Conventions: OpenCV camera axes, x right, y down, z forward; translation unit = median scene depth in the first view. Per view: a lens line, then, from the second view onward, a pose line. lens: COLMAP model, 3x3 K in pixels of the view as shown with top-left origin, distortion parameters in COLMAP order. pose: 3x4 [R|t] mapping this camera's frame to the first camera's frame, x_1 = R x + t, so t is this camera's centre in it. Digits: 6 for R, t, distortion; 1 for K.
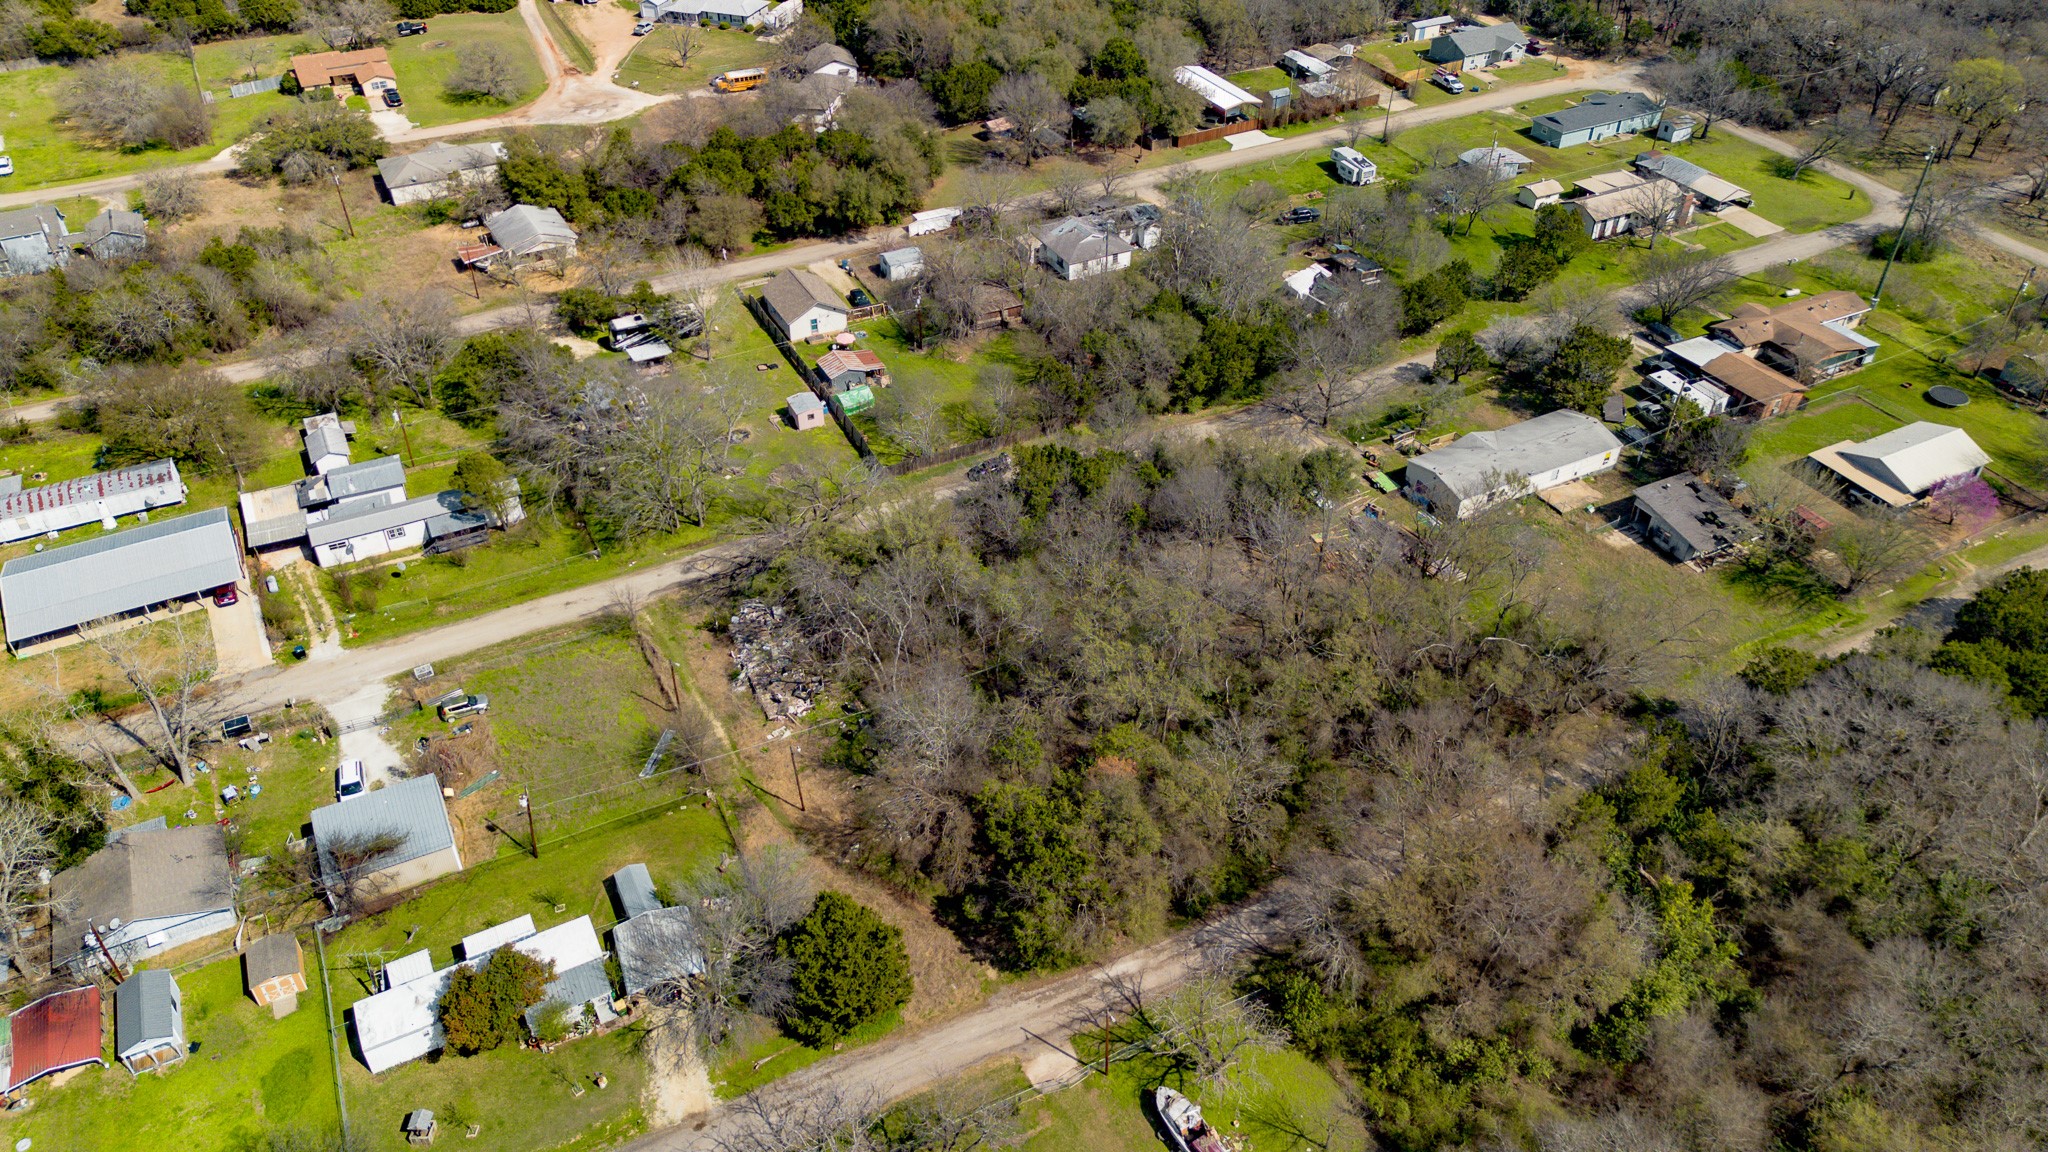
lens RADIAL K [[1447.2, 0, 1020.9], [0, 1447.2, 578.1], [0, 0, 1]] dist [0.077391, -0.080375]
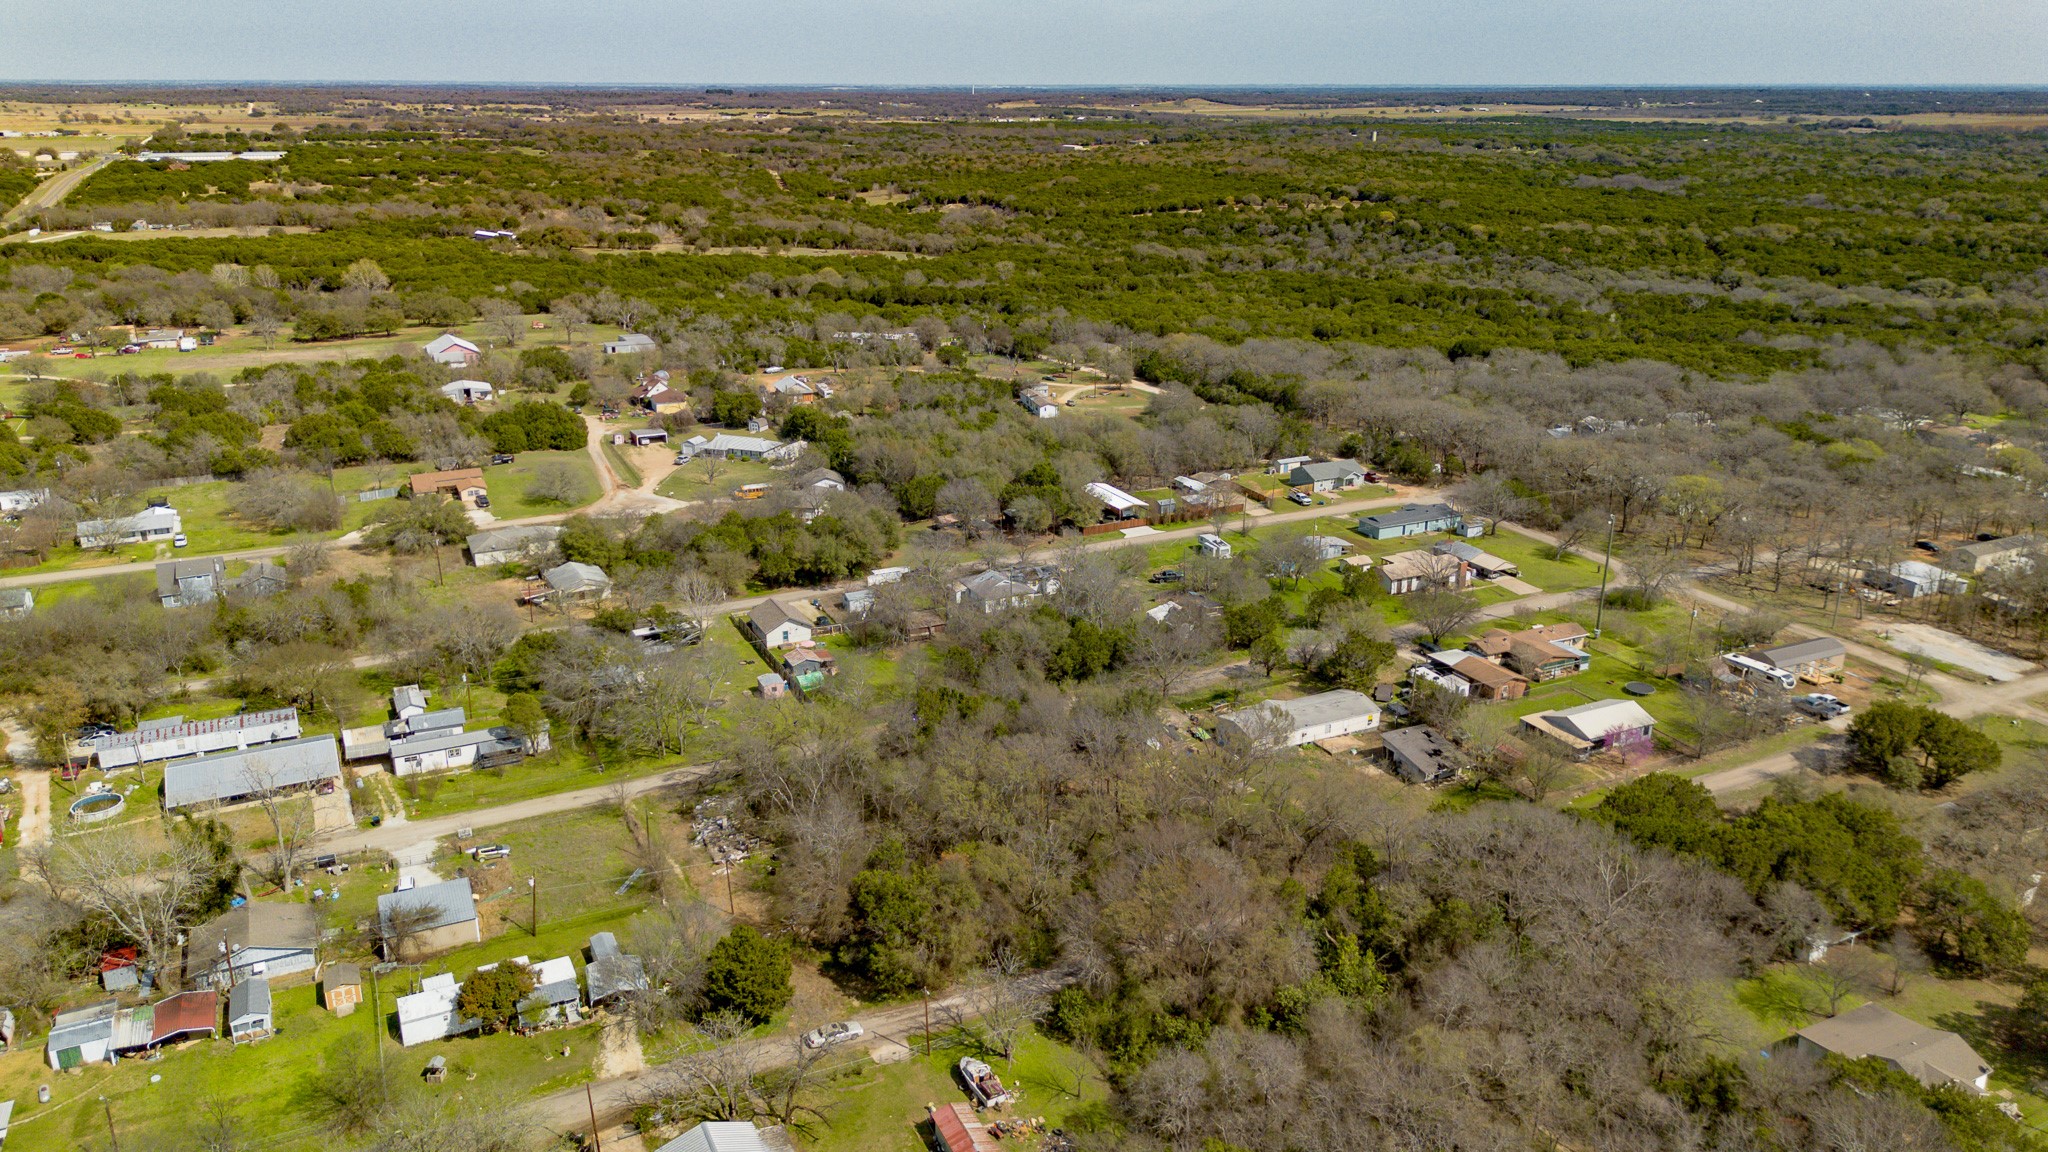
lens RADIAL K [[1448.3, 0, 1024.0], [0, 1448.3, 576.0], [0, 0, 1]] dist [0.098987, -0.131979]
pose [[0.999864, 0.006801, -0.015017, 0.087813], [-0.011349, 0.944657, -0.327864, 0.191636], [0.011956, 0.327990, 0.944606, -0.243609]]
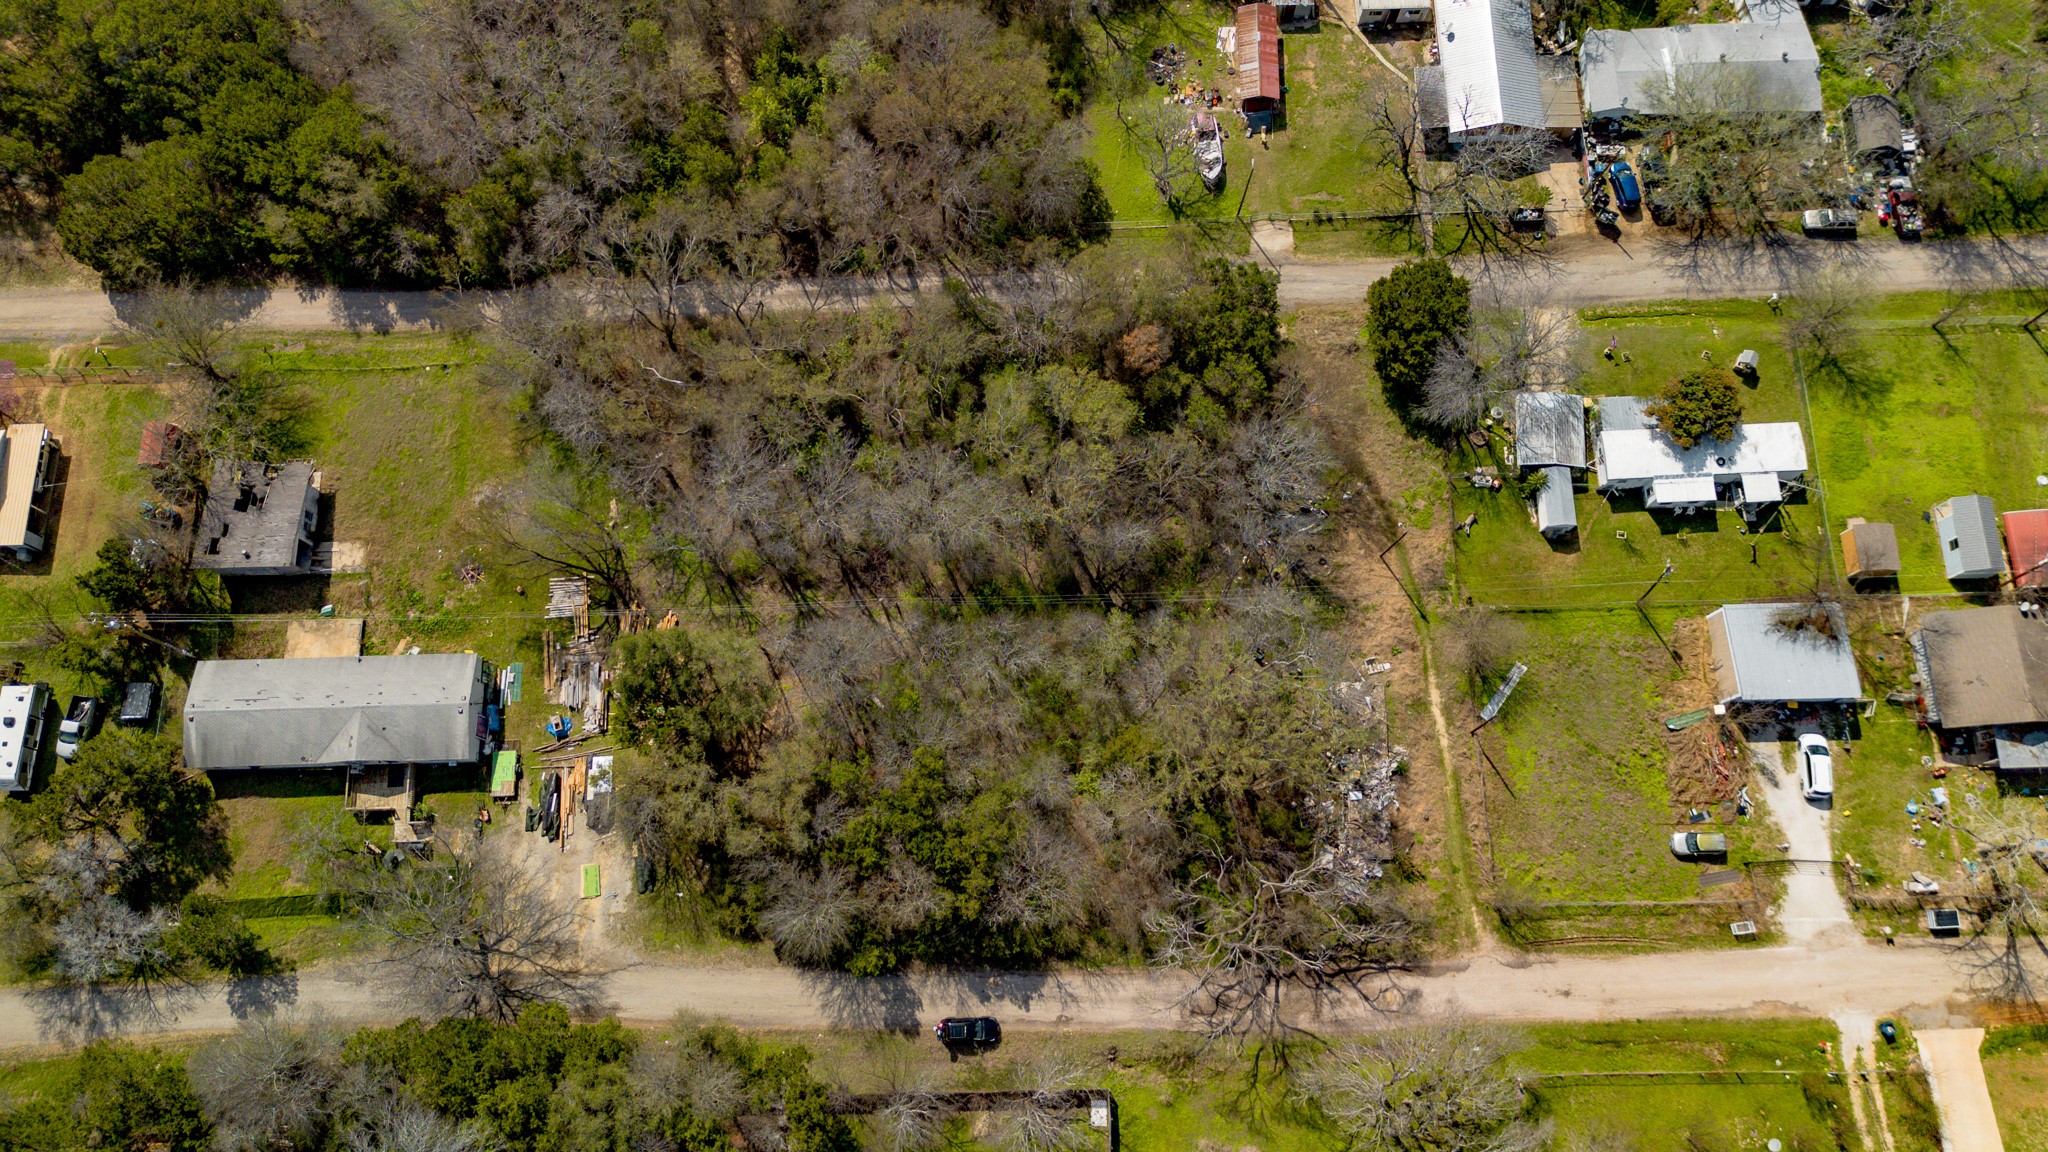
lens RADIAL K [[1447.2, 0, 1020.9], [0, 1447.2, 578.1], [0, 0, 1]] dist [0.077391, -0.080375]
pose [[-0.900907, -0.414800, 0.127697, -0.036099], [0.277333, -0.323876, 0.904539, -0.524772], [-0.333845, 0.850321, 0.406820, 0.424263]]
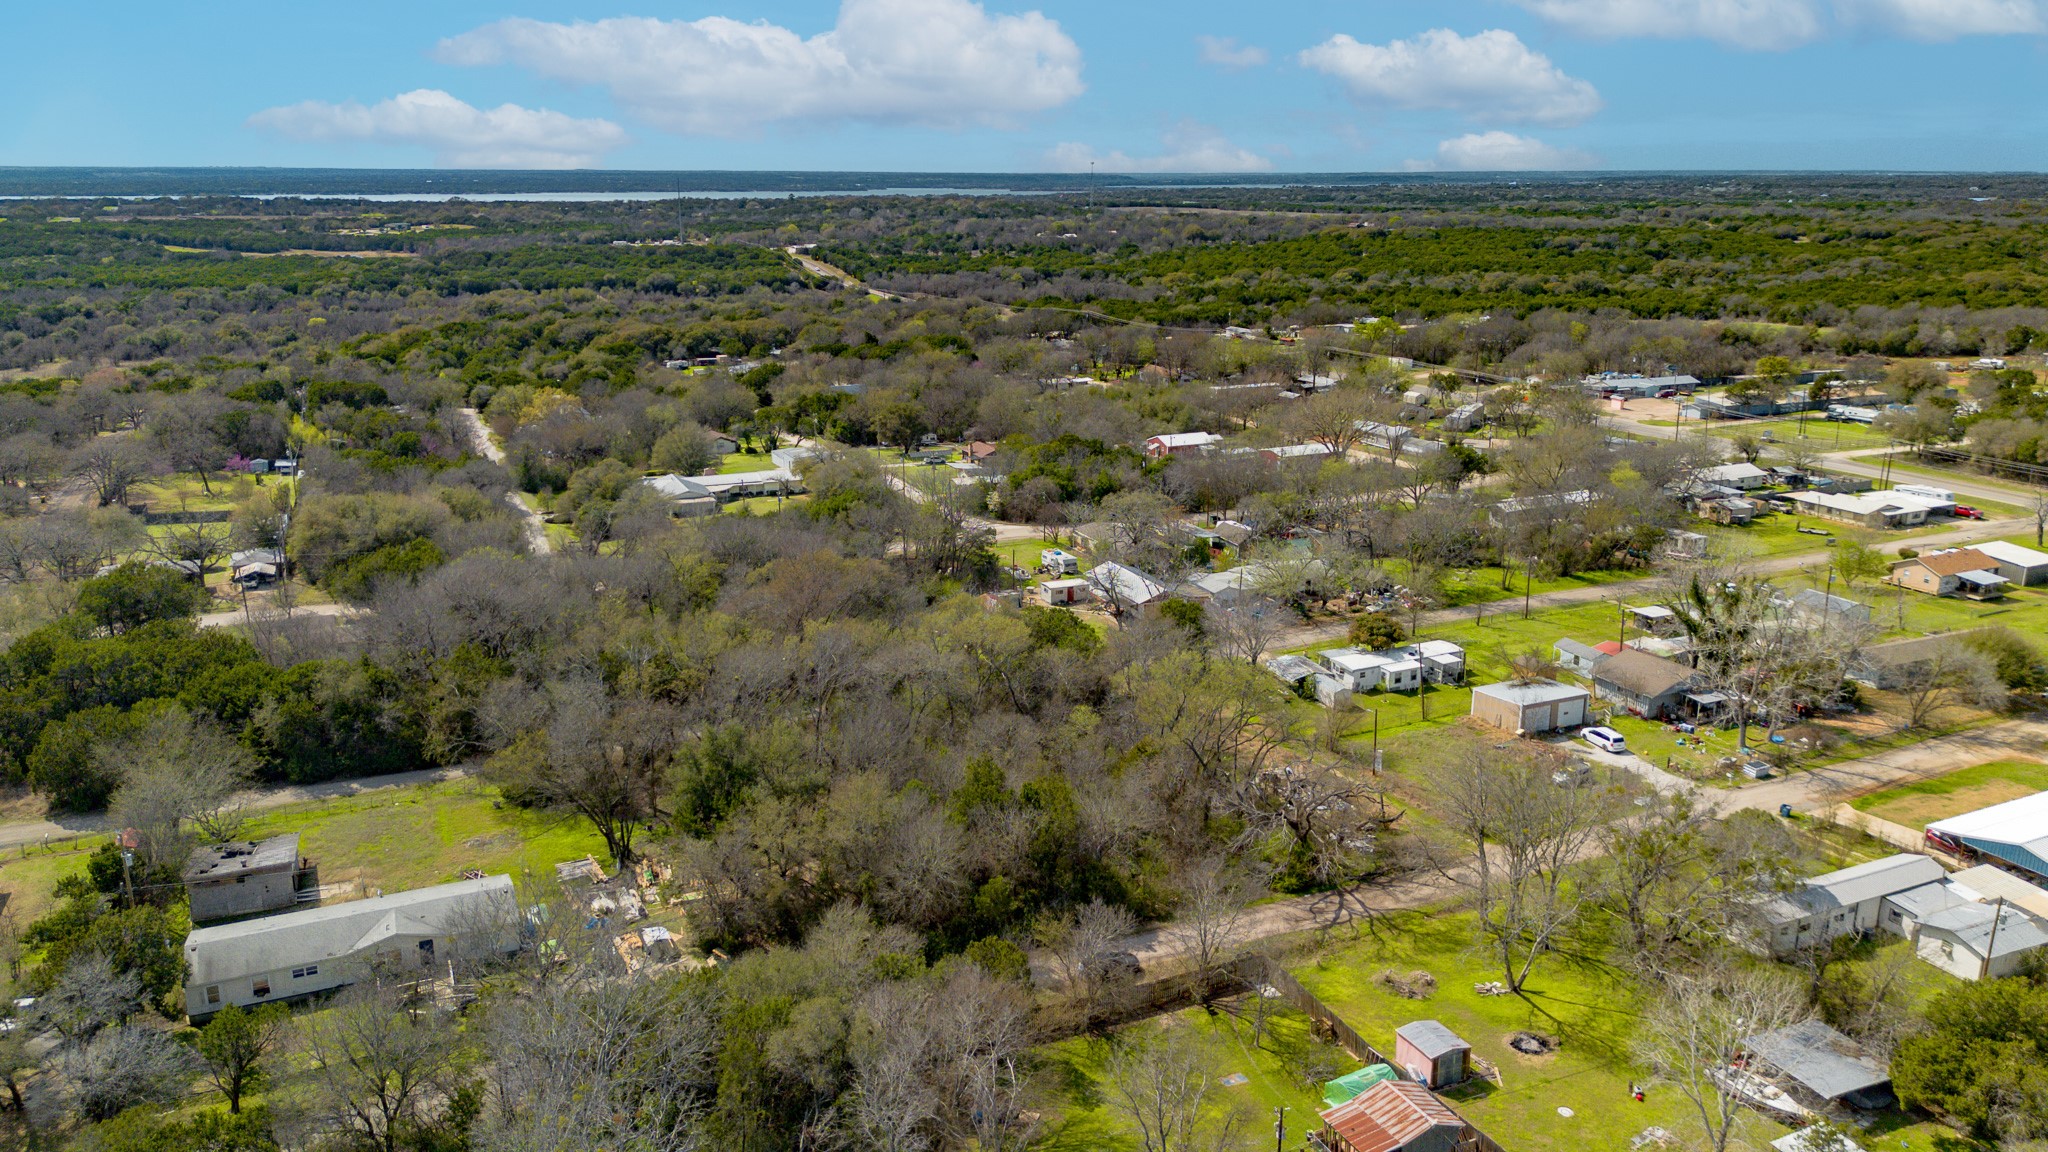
lens RADIAL K [[1447.2, 0, 1020.9], [0, 1447.2, 578.1], [0, 0, 1]] dist [0.077391, -0.080375]
pose [[-0.998848, -0.014511, 0.045748, -0.007164], [0.028441, 0.588838, 0.807751, -0.607710], [-0.038659, 0.808121, -0.587747, 1.032299]]
